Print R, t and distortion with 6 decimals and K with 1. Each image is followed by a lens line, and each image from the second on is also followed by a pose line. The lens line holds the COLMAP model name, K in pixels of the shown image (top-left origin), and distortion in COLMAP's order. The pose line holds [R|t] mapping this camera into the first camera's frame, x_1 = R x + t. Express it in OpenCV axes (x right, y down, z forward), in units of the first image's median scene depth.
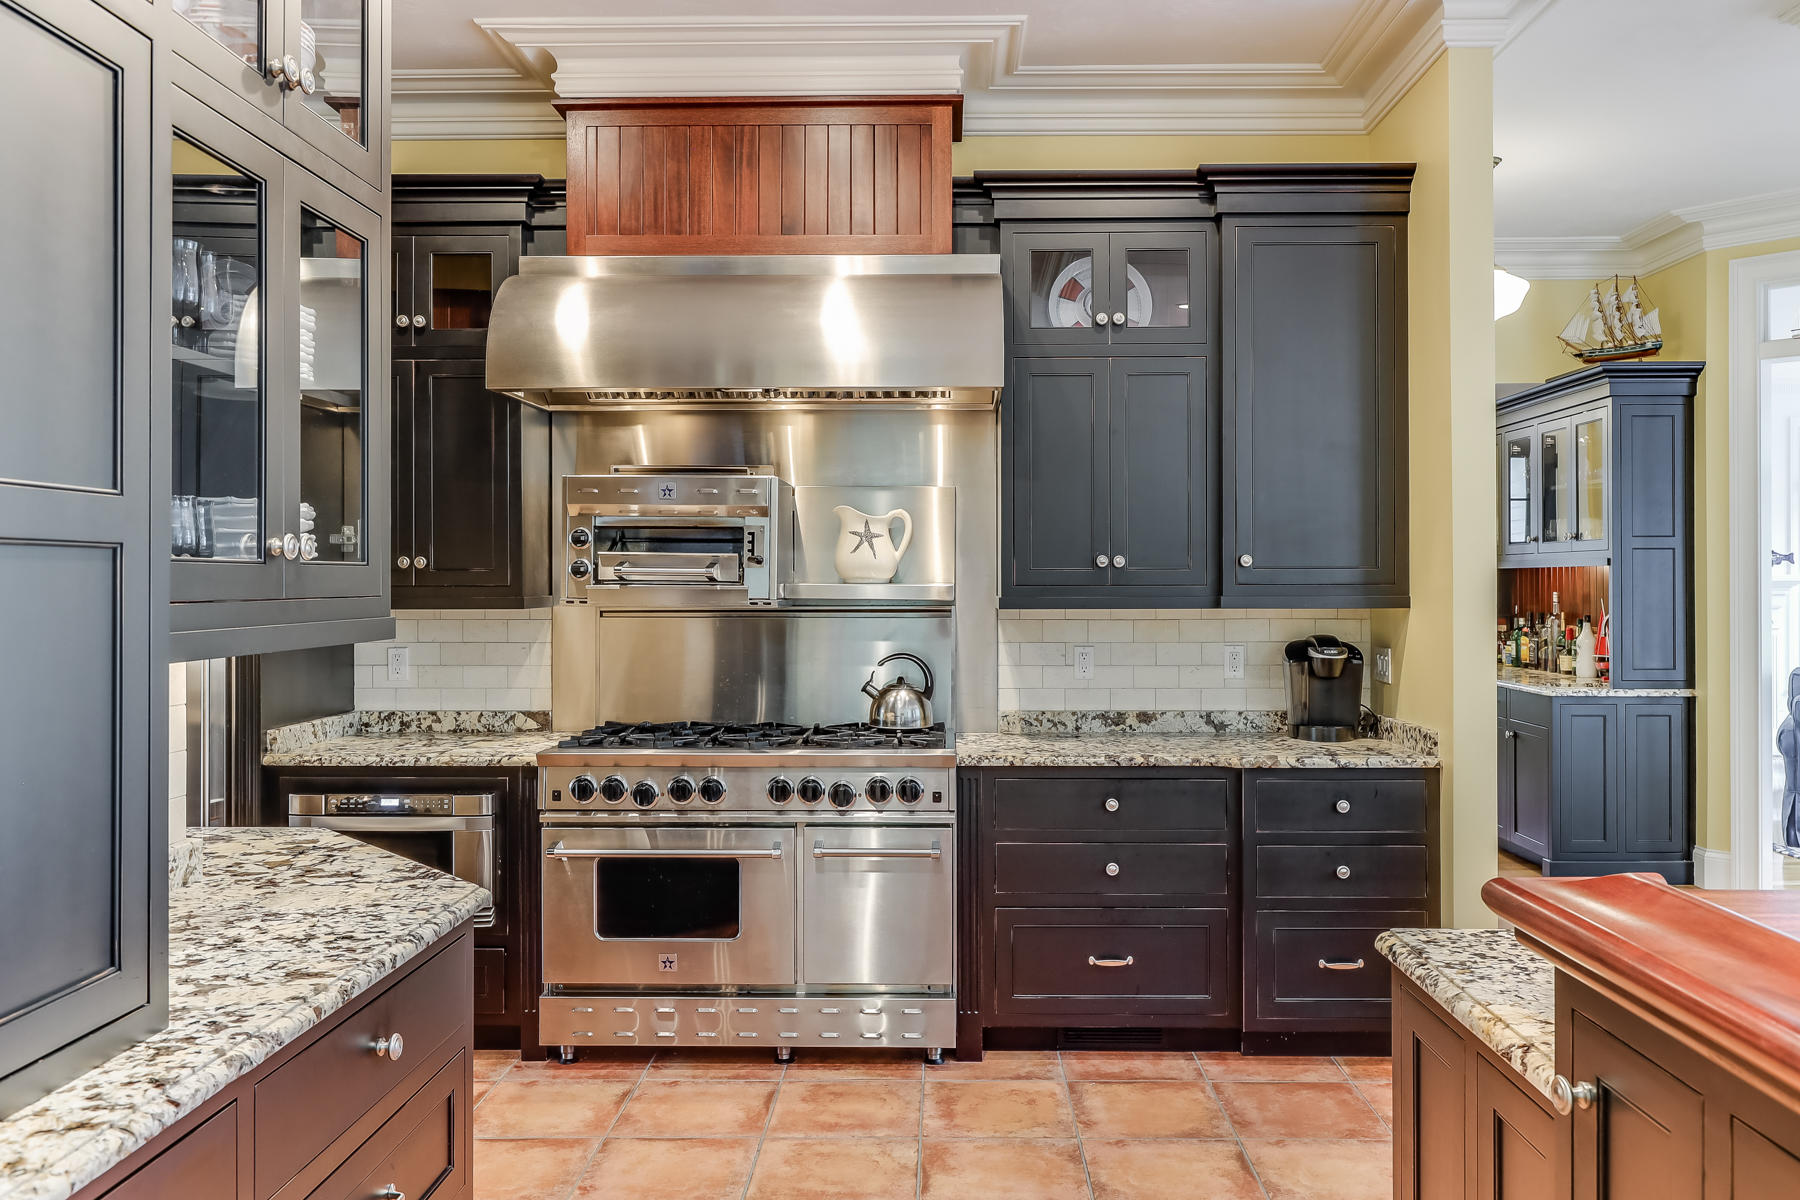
lens RADIAL K [[1377.2, 0, 898.6], [0, 1377.2, 577.1], [0, 0, 1]] dist [0.005668, 0.010961]
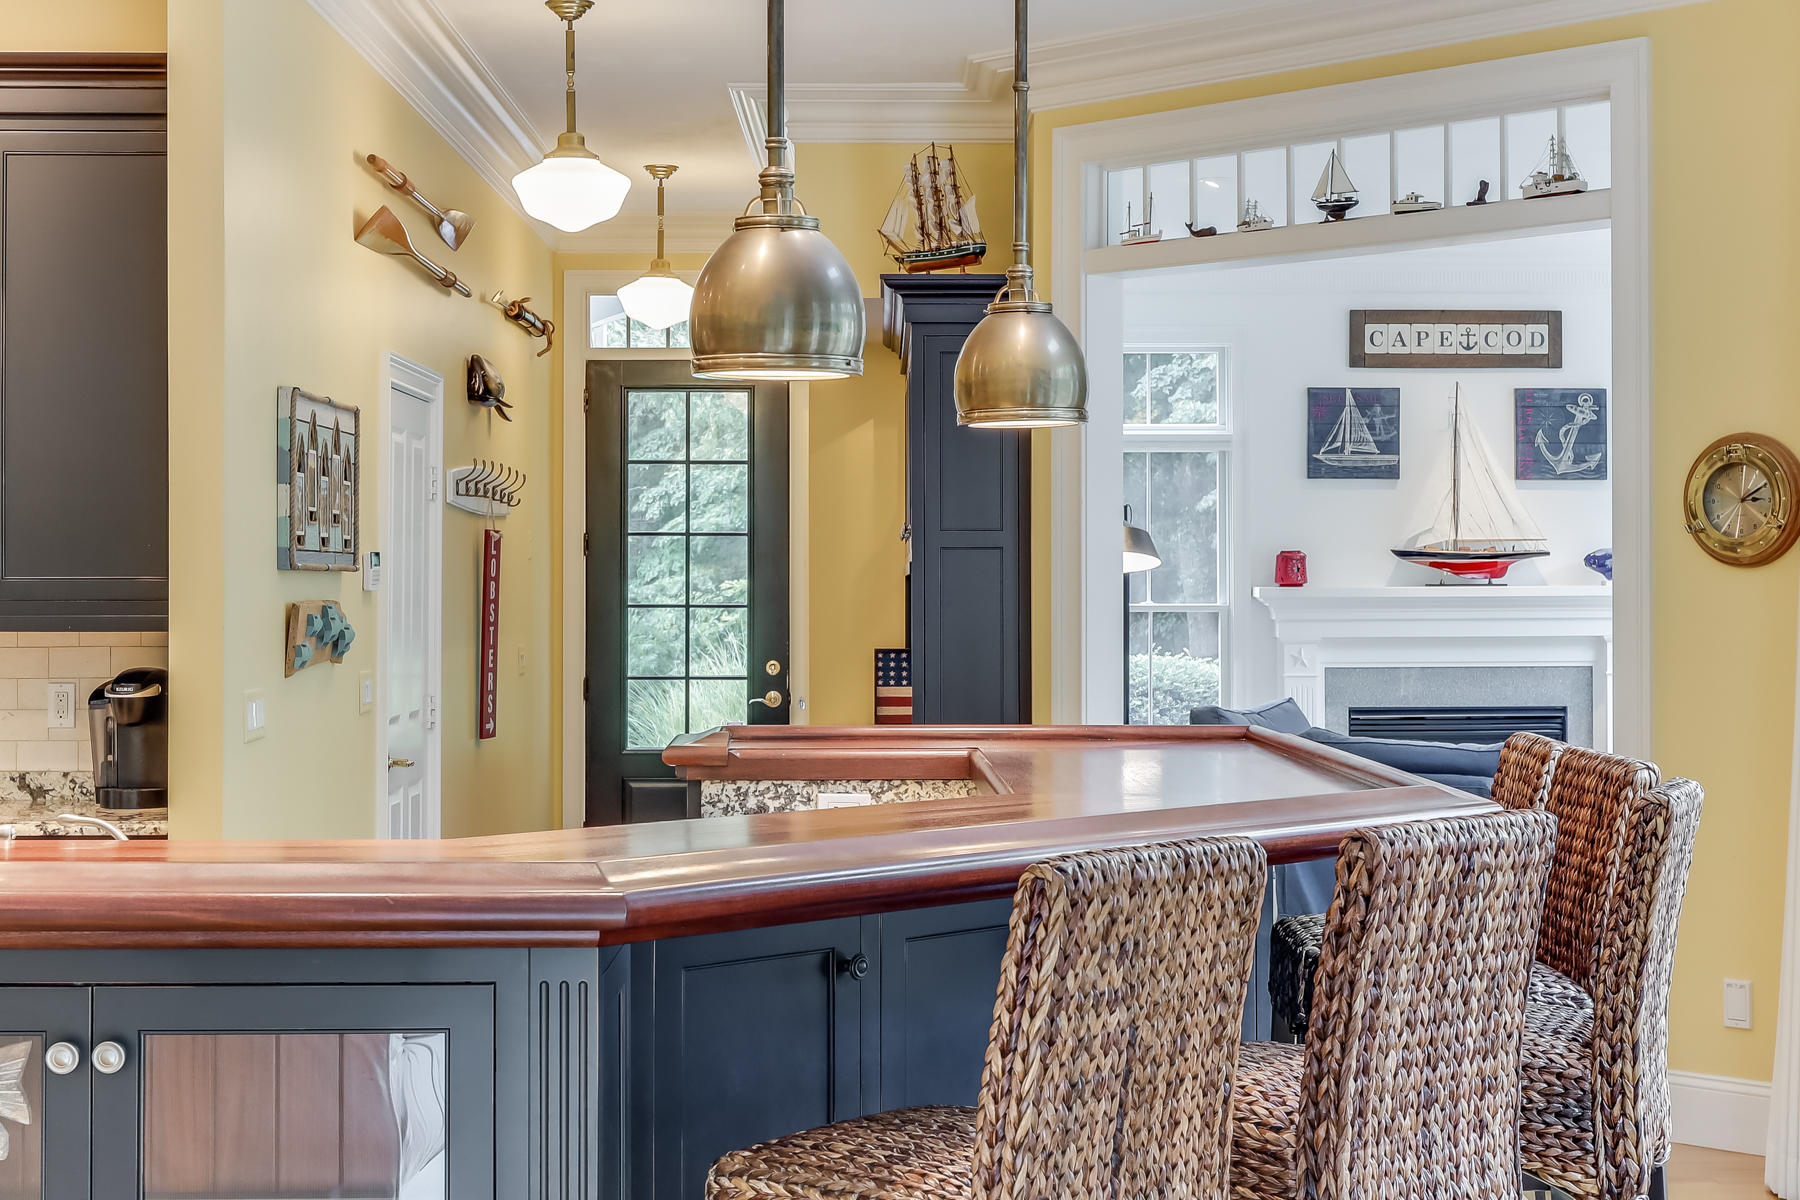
lens RADIAL K [[2745.6, 0, 977.1], [0, 2745.6, 578.3], [0, 0, 1]] dist [-0.008415, -0.064902]
pose [[0.999049, 0.001866, 0.043557, 0.669494], [-0.001777, 0.999996, -0.002072, -0.003650], [-0.043561, 0.001993, 0.999049, -0.480878]]
